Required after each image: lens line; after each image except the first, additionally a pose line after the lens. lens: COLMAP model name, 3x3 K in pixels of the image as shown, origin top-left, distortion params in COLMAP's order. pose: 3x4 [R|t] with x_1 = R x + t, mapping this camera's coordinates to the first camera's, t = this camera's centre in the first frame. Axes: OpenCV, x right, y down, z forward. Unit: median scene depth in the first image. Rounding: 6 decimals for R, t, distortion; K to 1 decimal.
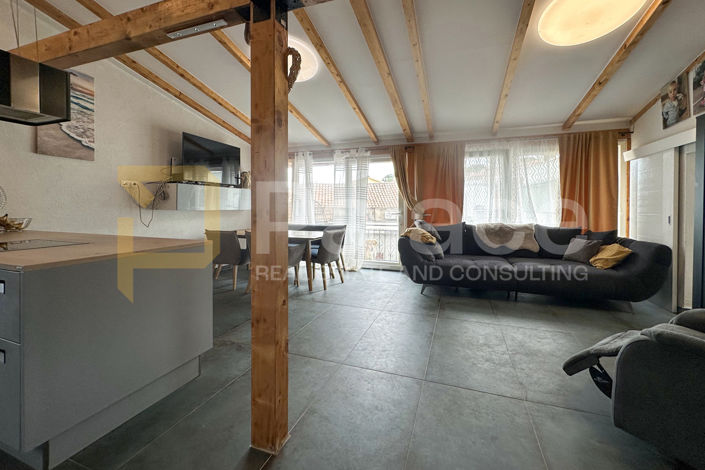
lens RADIAL K [[291.5, 0, 350.9], [0, 291.5, 205.3], [0, 0, 1]] dist [-0.000666, -0.000103]
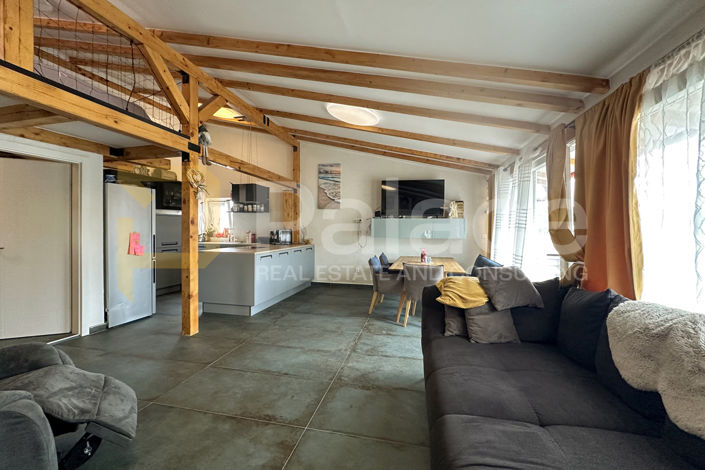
lens RADIAL K [[289.4, 0, 353.3], [0, 289.4, 232.5], [0, 0, 1]] dist [-0.000873, -0.000003]
pose [[0.142897, 0.010979, -0.989677, 0.861358], [-0.004581, 0.999935, 0.010432, -0.022254], [0.989727, 0.003043, 0.142938, 0.755518]]
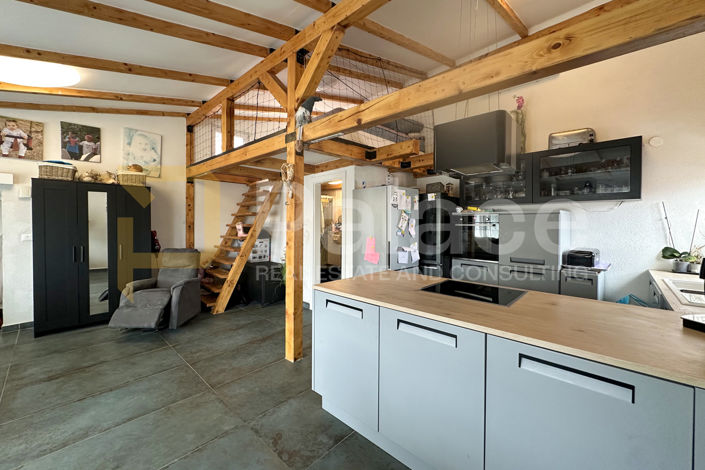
lens RADIAL K [[285.6, 0, 352.5], [0, 285.6, 227.7], [0, 0, 1]] dist [-0.001610, -0.000331]
pose [[-0.923604, -0.014490, 0.383074, -0.534828], [-0.009591, 0.999846, 0.014695, -0.052838], [-0.383228, 0.009898, -0.923601, 1.017436]]
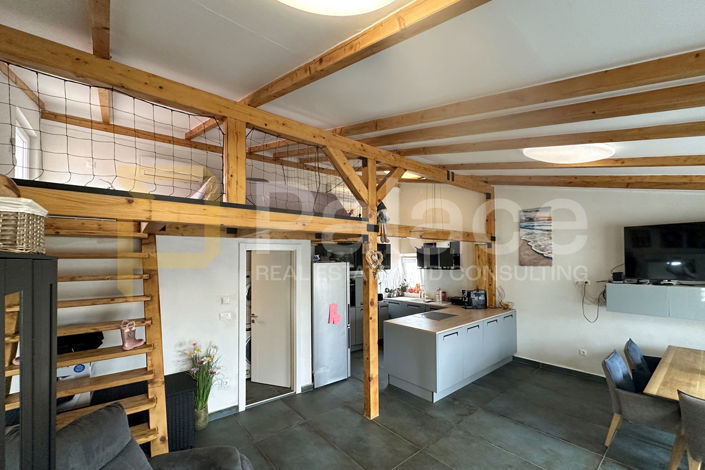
lens RADIAL K [[289.8, 0, 365.0], [0, 289.8, 254.8], [0, 0, 1]] dist [-0.000860, -0.000062]
pose [[-0.475047, -0.014172, -0.879847, 0.702303], [0.011714, 0.999680, -0.022426, -0.171775], [0.879883, -0.020960, -0.474728, 0.799553]]
